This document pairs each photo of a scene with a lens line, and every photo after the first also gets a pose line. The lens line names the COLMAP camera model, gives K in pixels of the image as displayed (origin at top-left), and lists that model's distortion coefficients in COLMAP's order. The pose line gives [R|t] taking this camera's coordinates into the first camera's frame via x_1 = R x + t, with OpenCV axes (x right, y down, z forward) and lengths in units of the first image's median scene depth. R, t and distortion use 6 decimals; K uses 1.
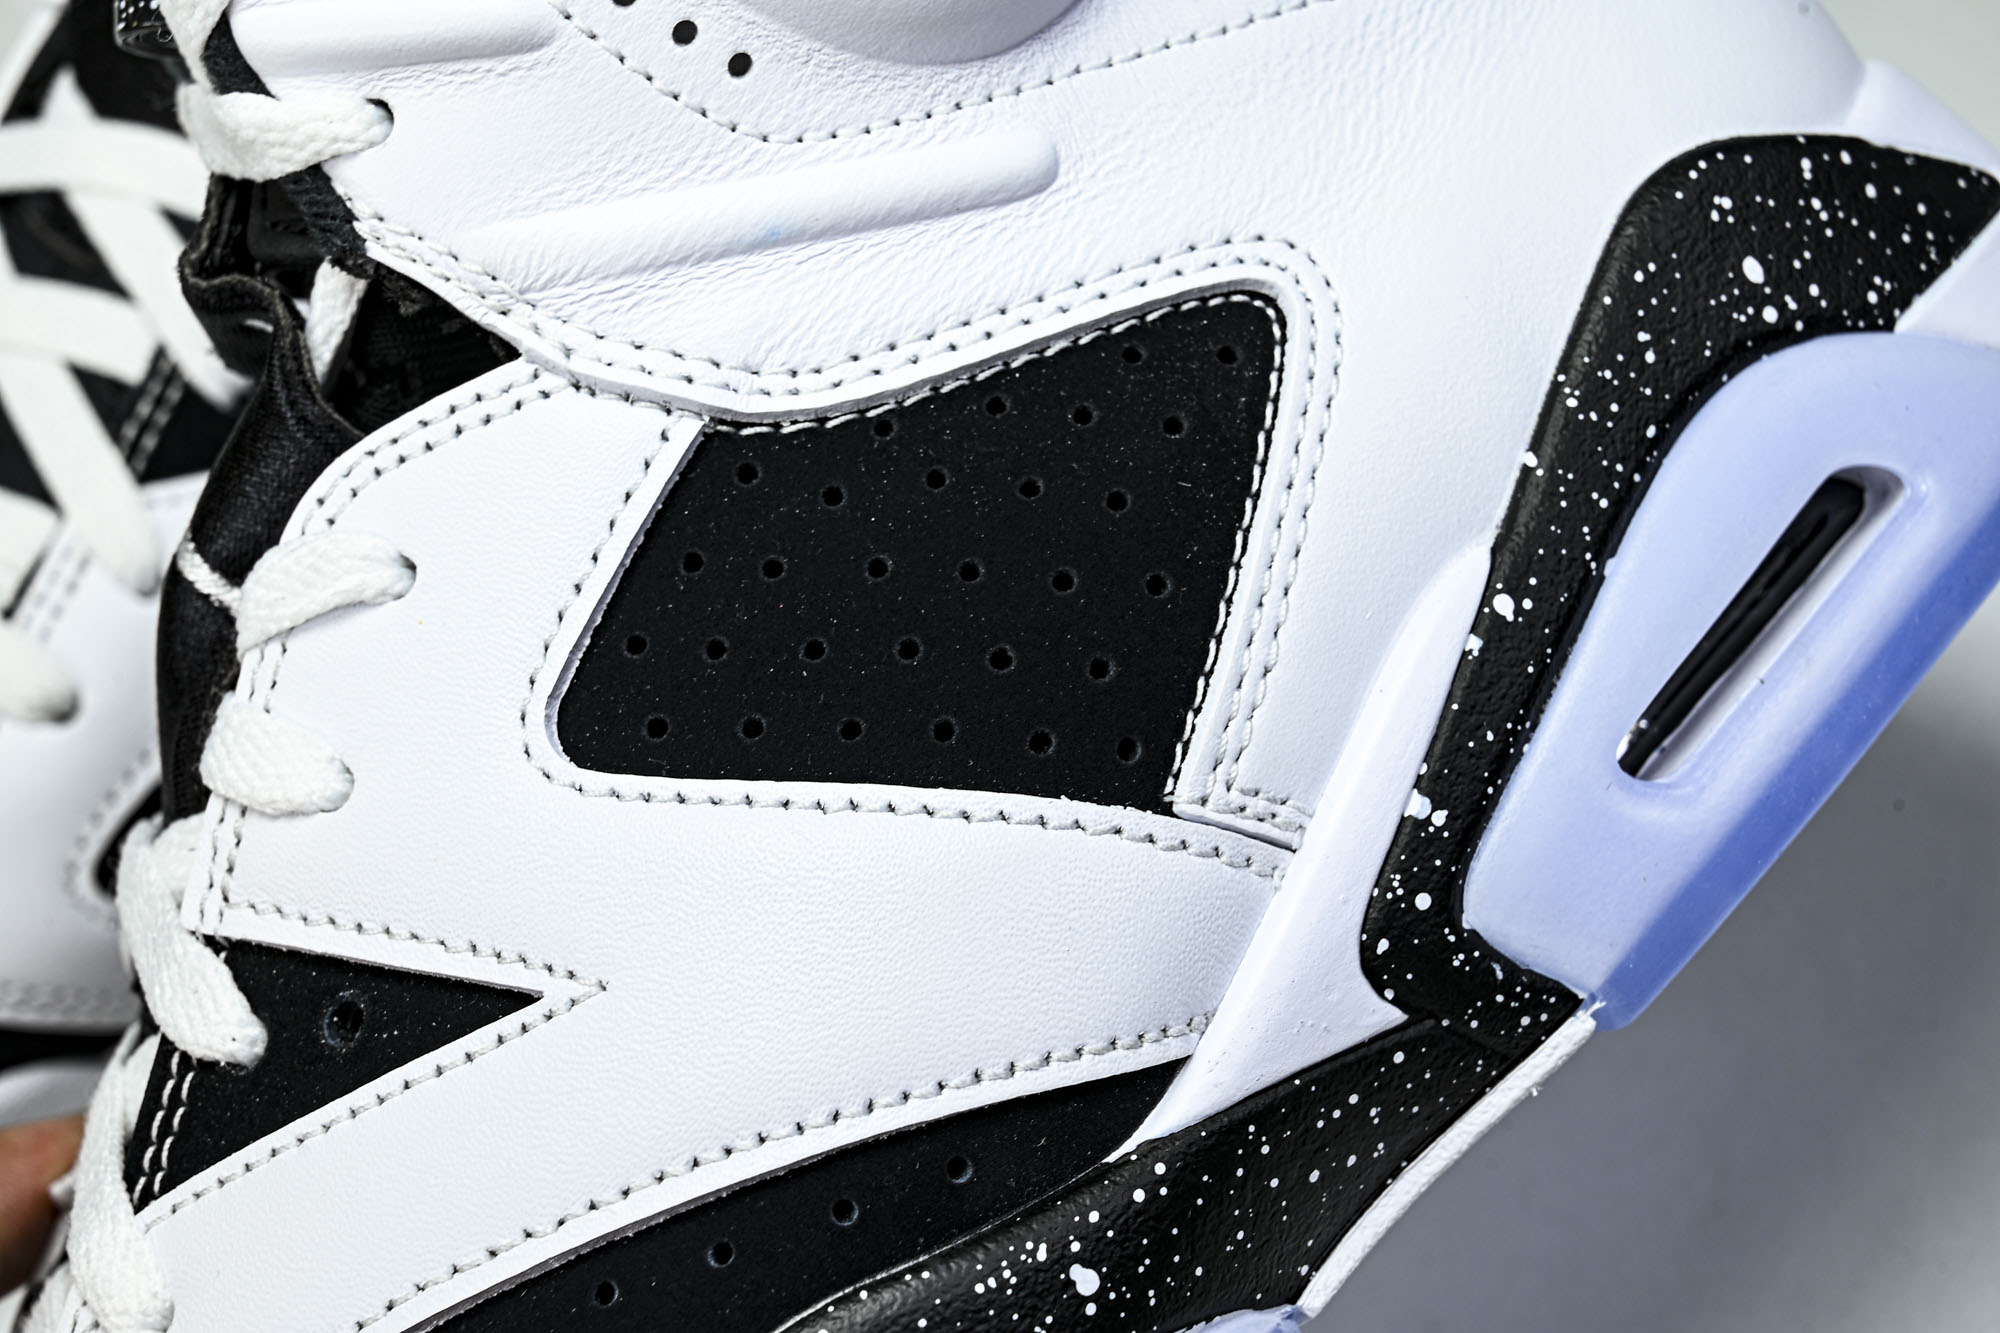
lens RADIAL K [[3648.9, 0, 1000.1], [0, 3648.9, 601.7], [0, 0, 1]] dist [-0.001825, 0.056395]
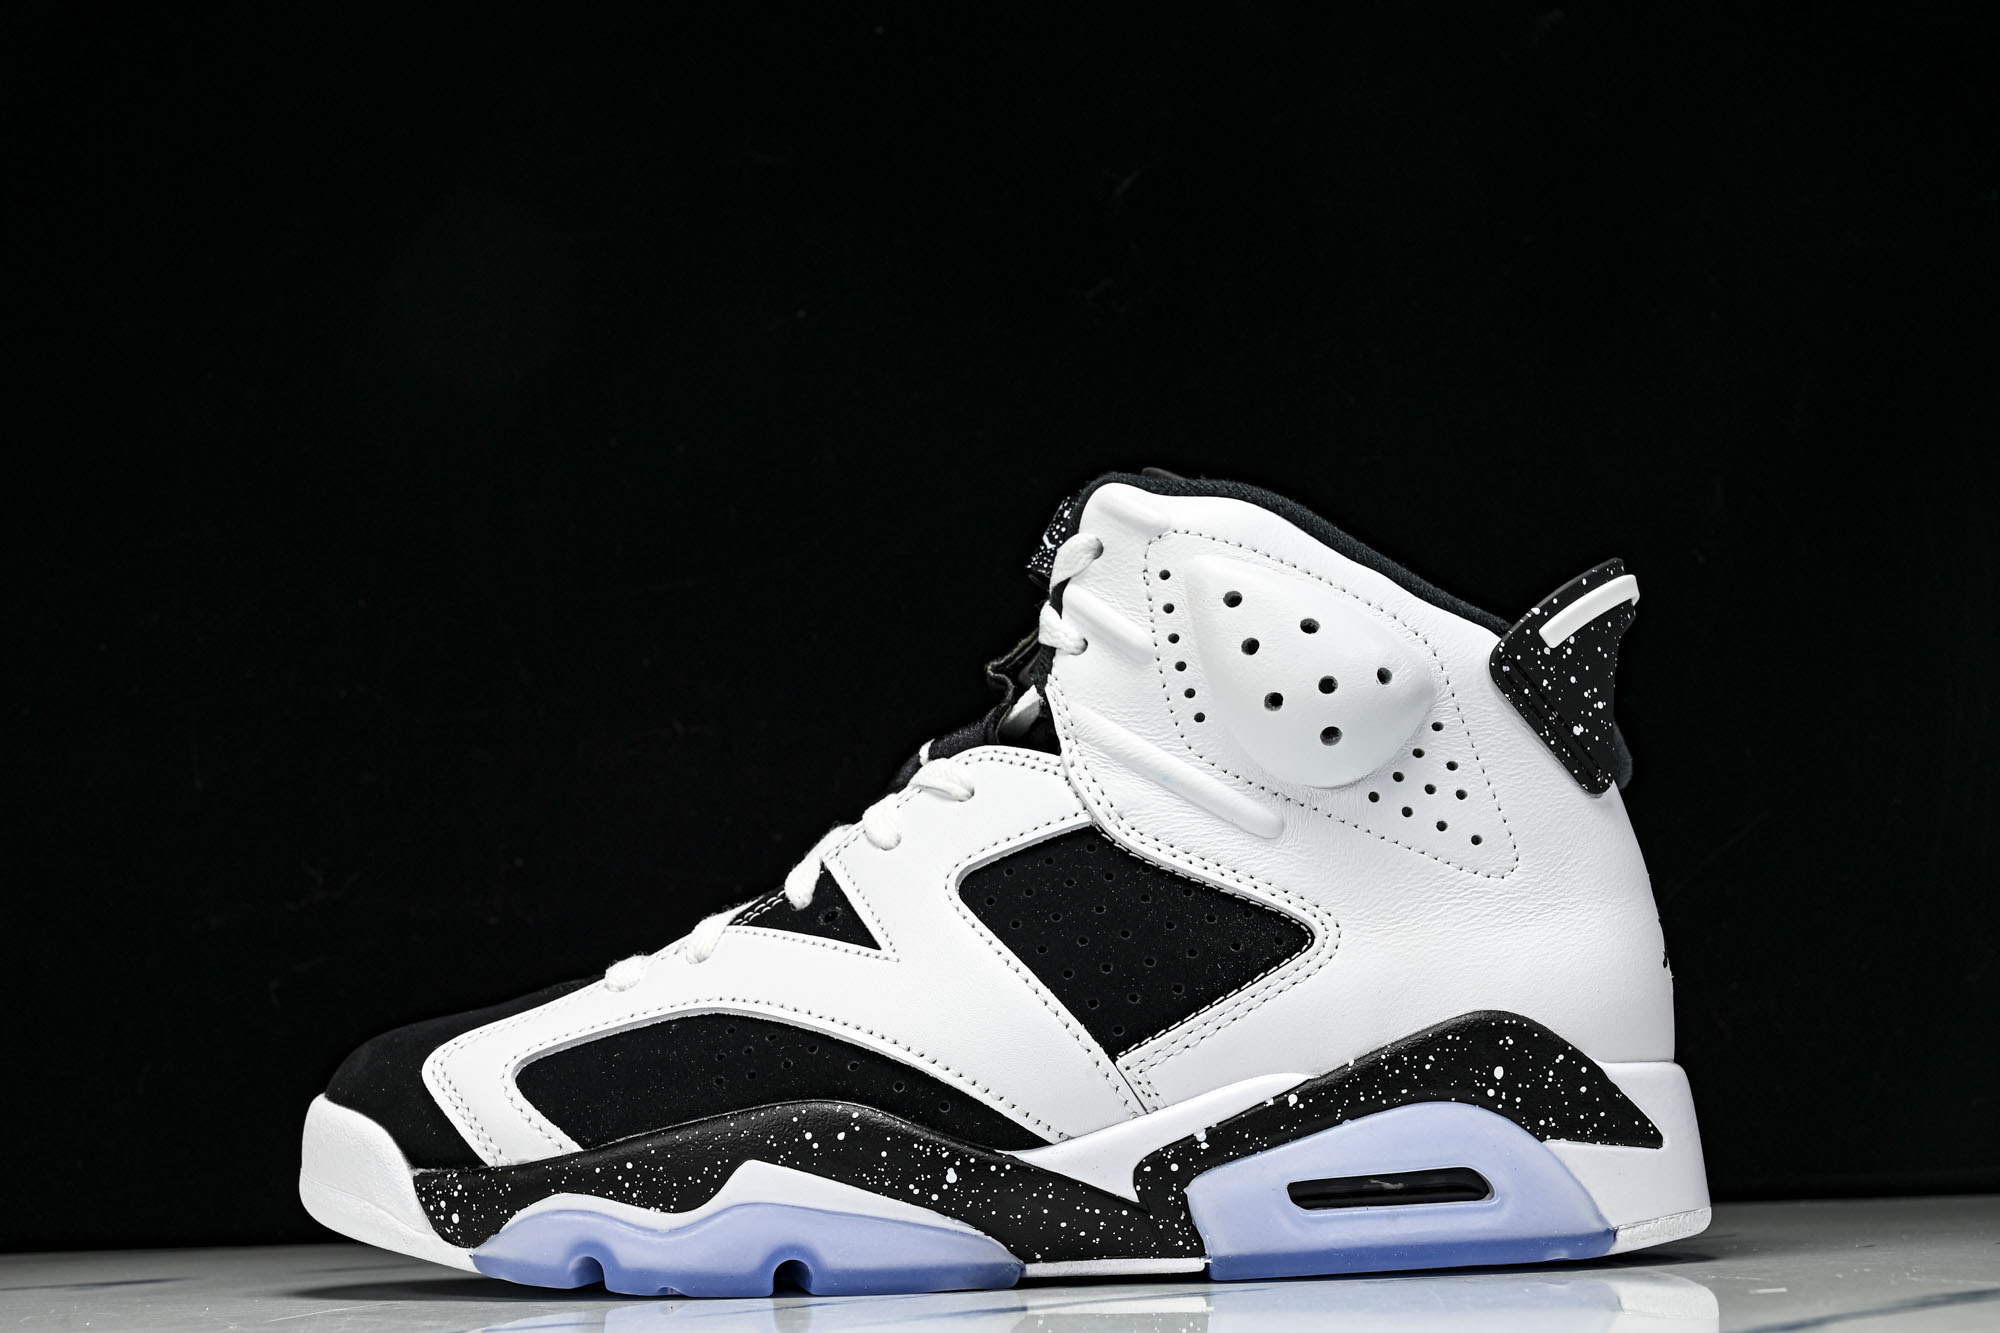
lens RADIAL K [[2775.9, 0, 1000.0], [0, 2775.9, 666.5], [0, 0, 1]] dist [-0.042351, 0.050354]
pose [[0.693698, 0.591580, -0.410874, 0.567684], [-0.646001, 0.763291, 0.008318, -0.102600], [0.318537, 0.259654, 0.911654, -0.714189]]
